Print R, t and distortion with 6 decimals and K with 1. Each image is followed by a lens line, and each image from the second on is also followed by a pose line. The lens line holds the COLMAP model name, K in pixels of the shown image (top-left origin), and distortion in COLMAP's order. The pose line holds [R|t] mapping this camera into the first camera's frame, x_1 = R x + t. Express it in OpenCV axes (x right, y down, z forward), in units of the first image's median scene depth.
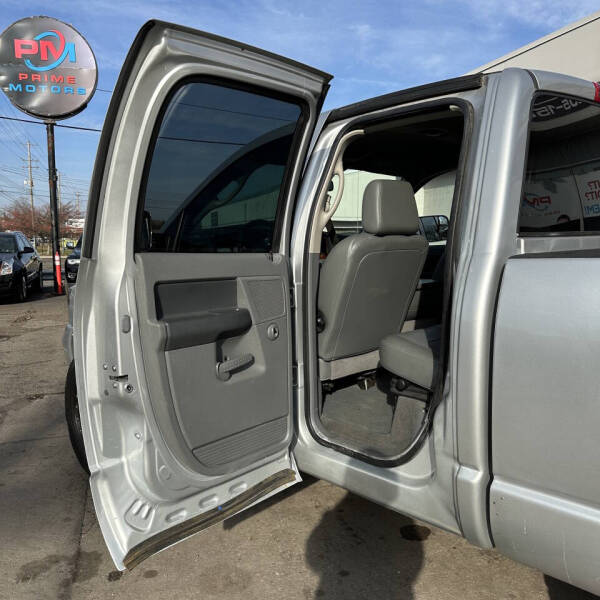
lens RADIAL K [[559.3, 0, 299.5], [0, 559.3, 305.7], [0, 0, 1]] dist [0.104762, -0.150601]
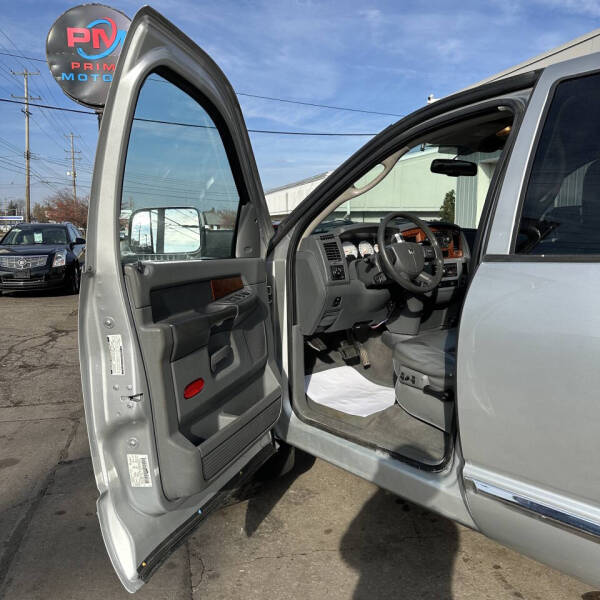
lens RADIAL K [[566.3, 0, 291.0], [0, 566.3, 297.6], [0, 0, 1]] dist [0.077111, -0.121717]
pose [[0.997471, 0.013173, -0.069849, -0.245201], [-0.013136, 0.999913, 0.000992, -0.036311], [0.069856, -0.000072, 0.997557, 0.219262]]
